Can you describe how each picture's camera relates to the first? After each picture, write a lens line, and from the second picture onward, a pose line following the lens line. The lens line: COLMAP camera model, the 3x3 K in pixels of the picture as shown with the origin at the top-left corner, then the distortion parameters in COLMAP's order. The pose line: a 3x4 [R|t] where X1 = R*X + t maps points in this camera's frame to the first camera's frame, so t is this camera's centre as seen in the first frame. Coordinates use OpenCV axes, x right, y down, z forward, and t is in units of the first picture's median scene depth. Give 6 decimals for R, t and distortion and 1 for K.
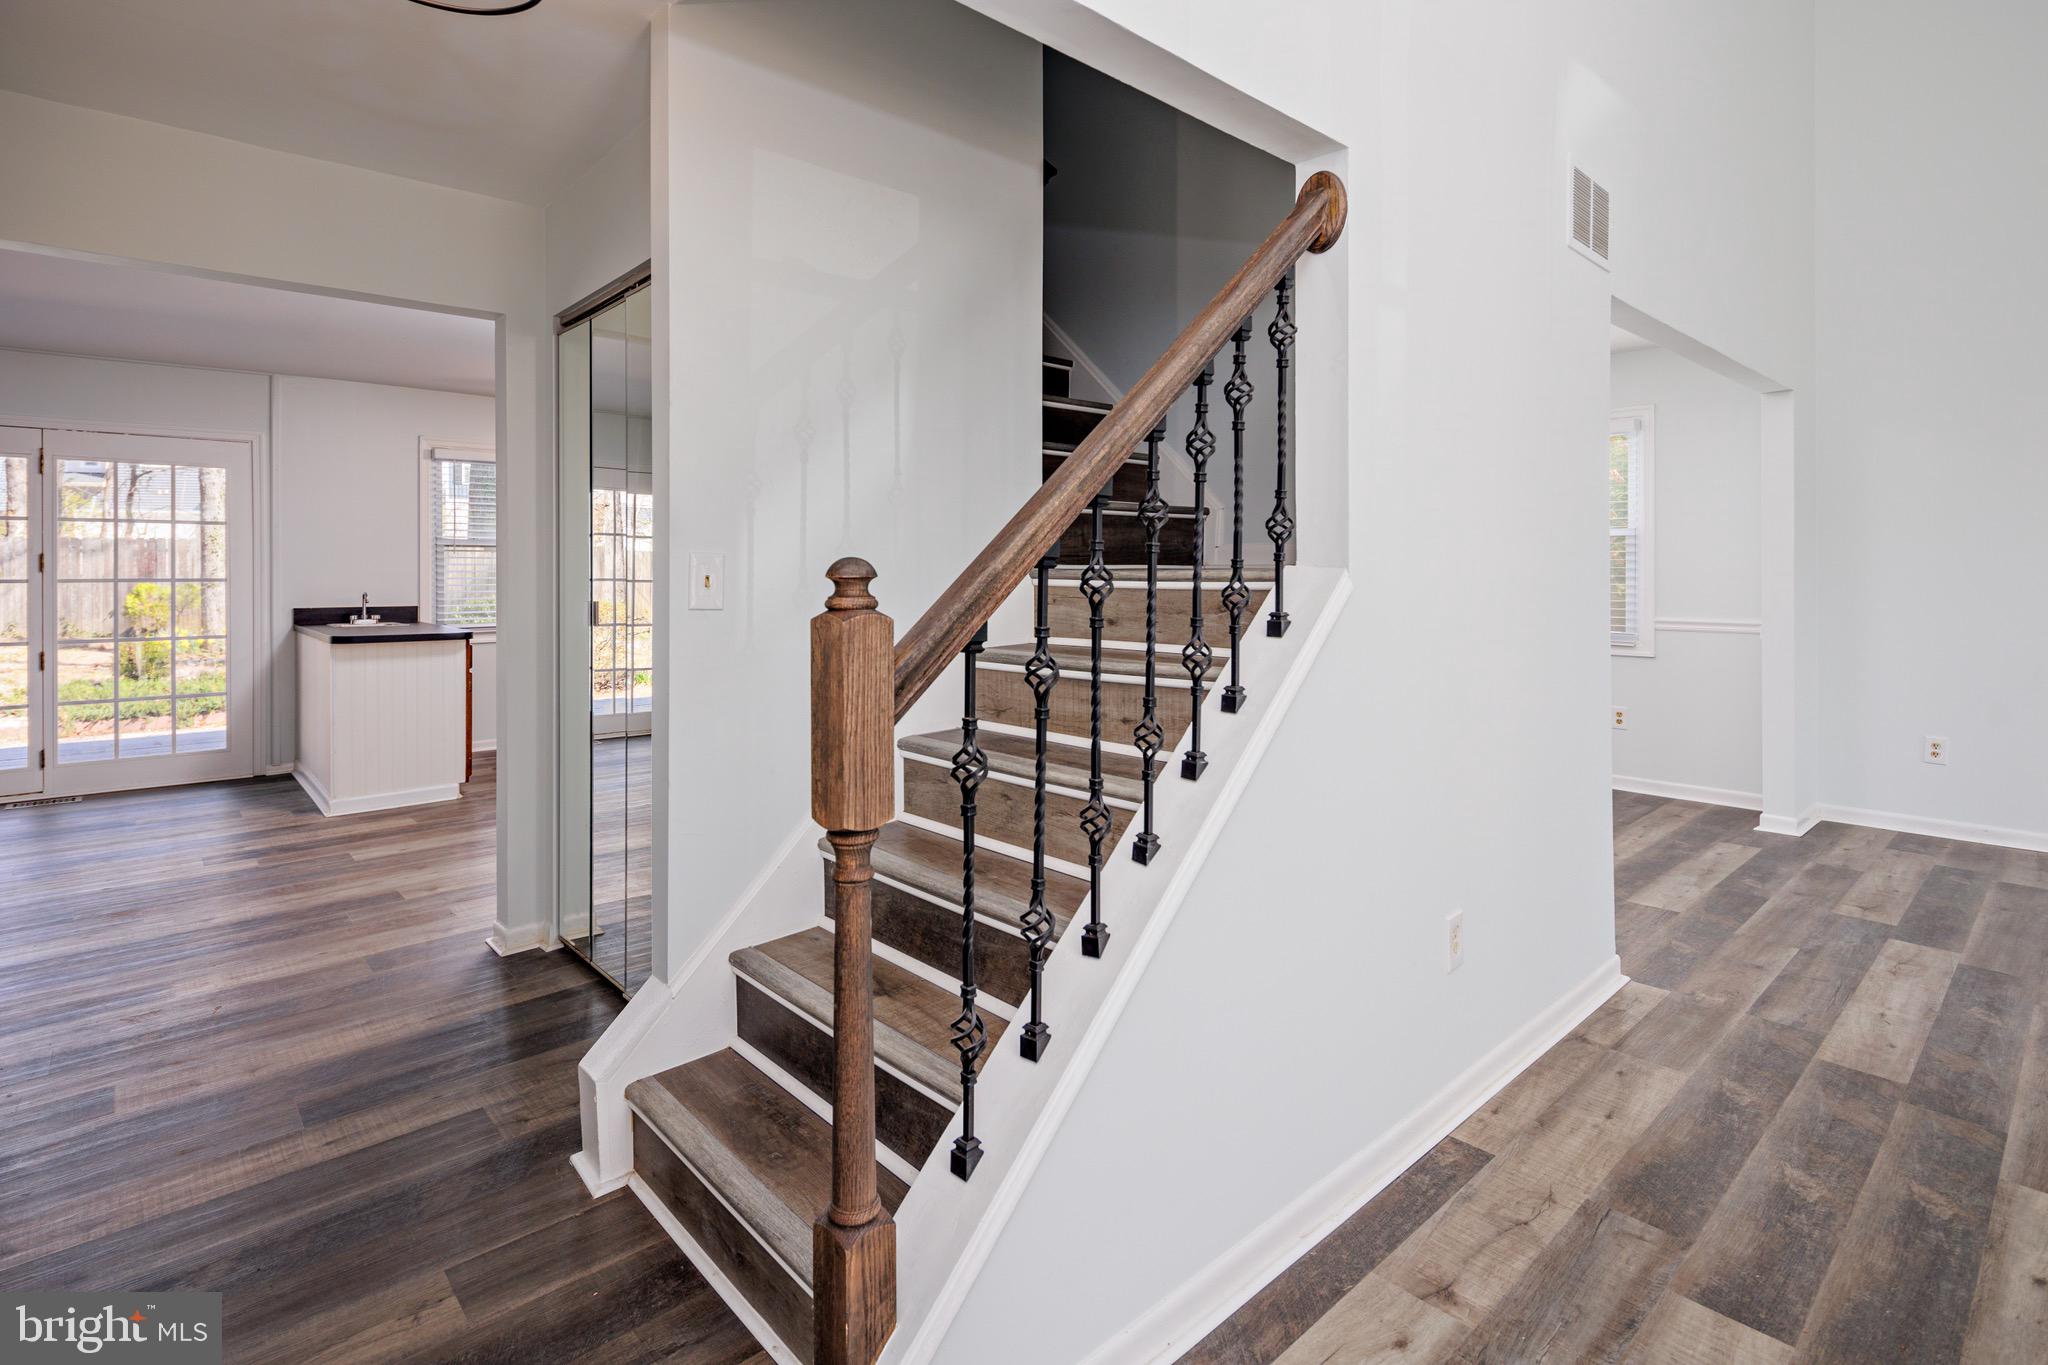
lens RADIAL K [[991.4, 0, 1014.7], [0, 991.4, 583.0], [0, 0, 1]] dist [0.003520, -0.001235]
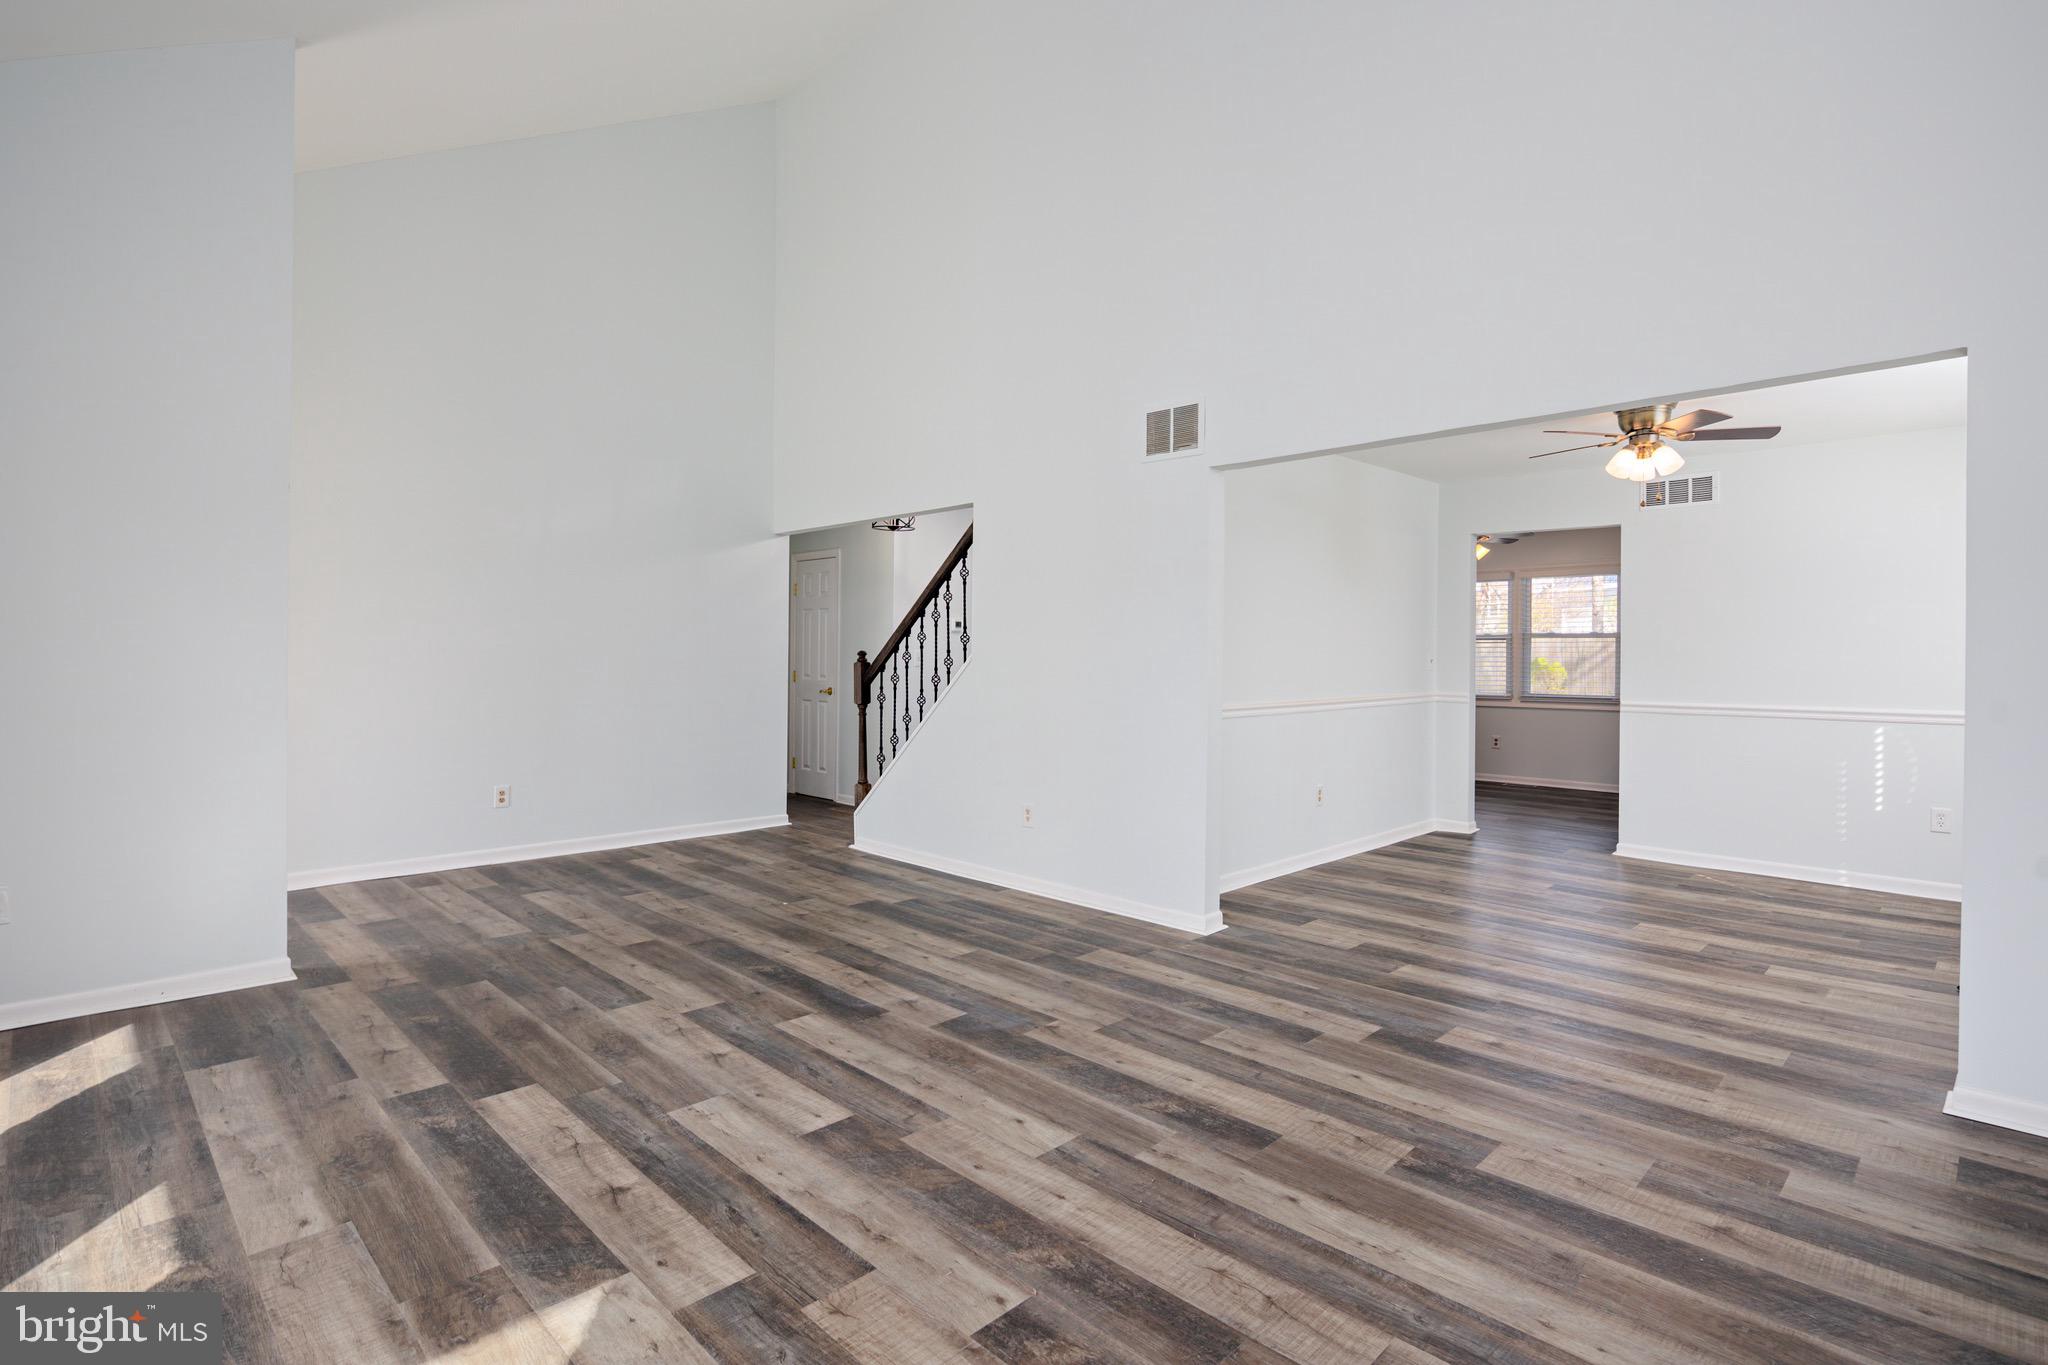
lens RADIAL K [[991.4, 0, 1023.9], [0, 991.4, 668.1], [0, 0, 1]] dist [0.003520, -0.001235]
pose [[0.055833, 0.018944, -0.998260, 2.492863], [-0.012001, 0.999760, 0.018302, -0.020679], [0.998368, 0.010958, 0.056047, 0.786487]]
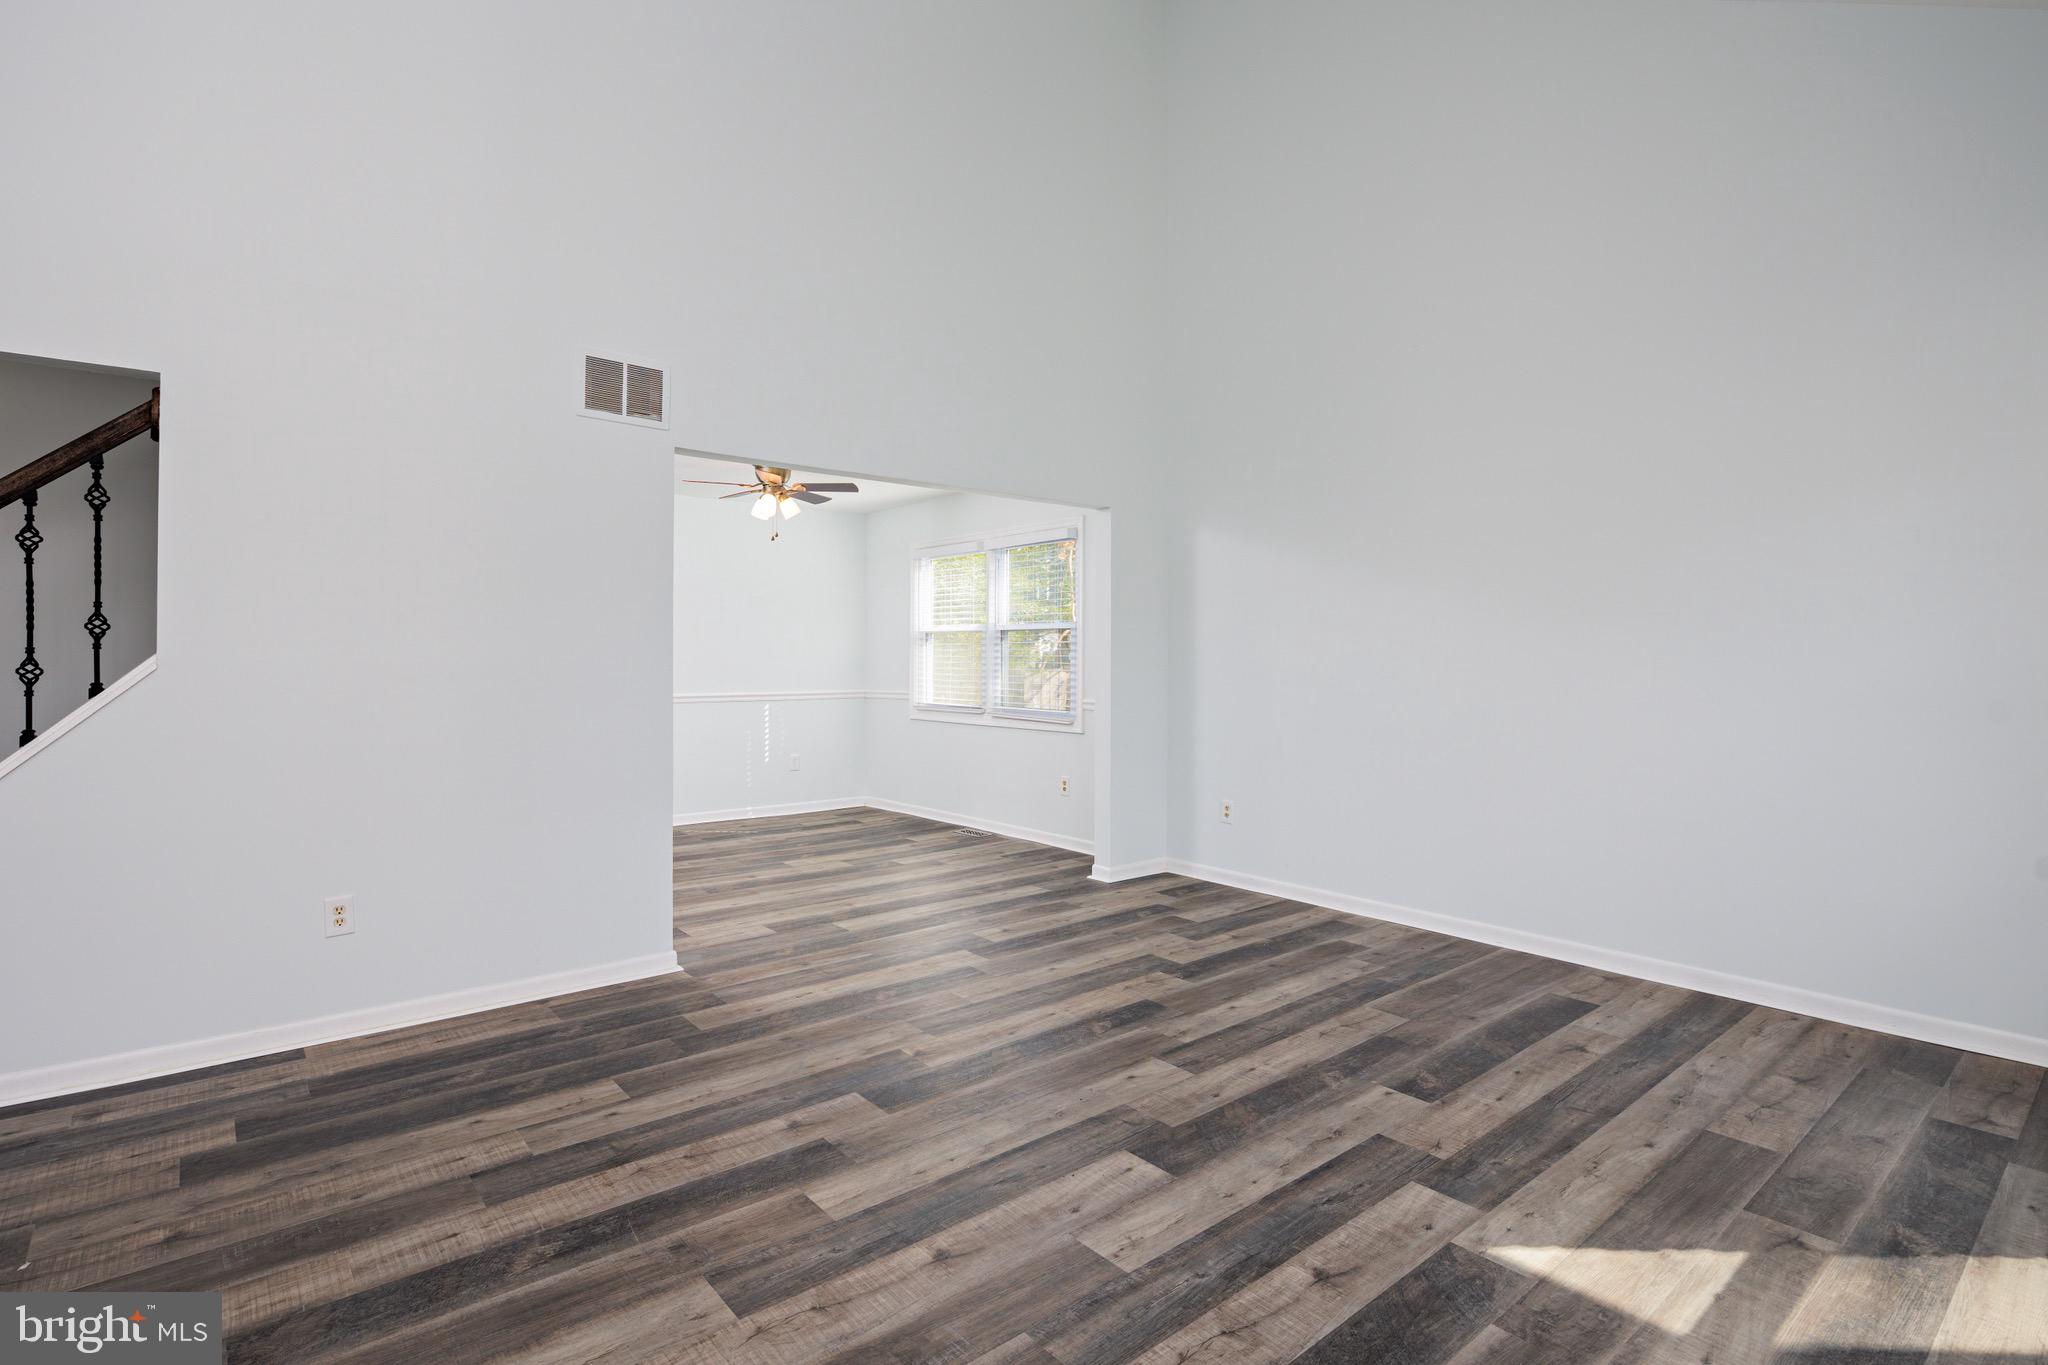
lens RADIAL K [[991.4, 0, 1009.4], [0, 991.4, 666.4], [0, 0, 1]] dist [0.003520, -0.001235]
pose [[0.999136, 0.008501, -0.040671, 1.331961], [-0.008384, 0.999960, 0.003044, -0.010464], [0.040695, -0.002700, 0.999168, -0.352978]]
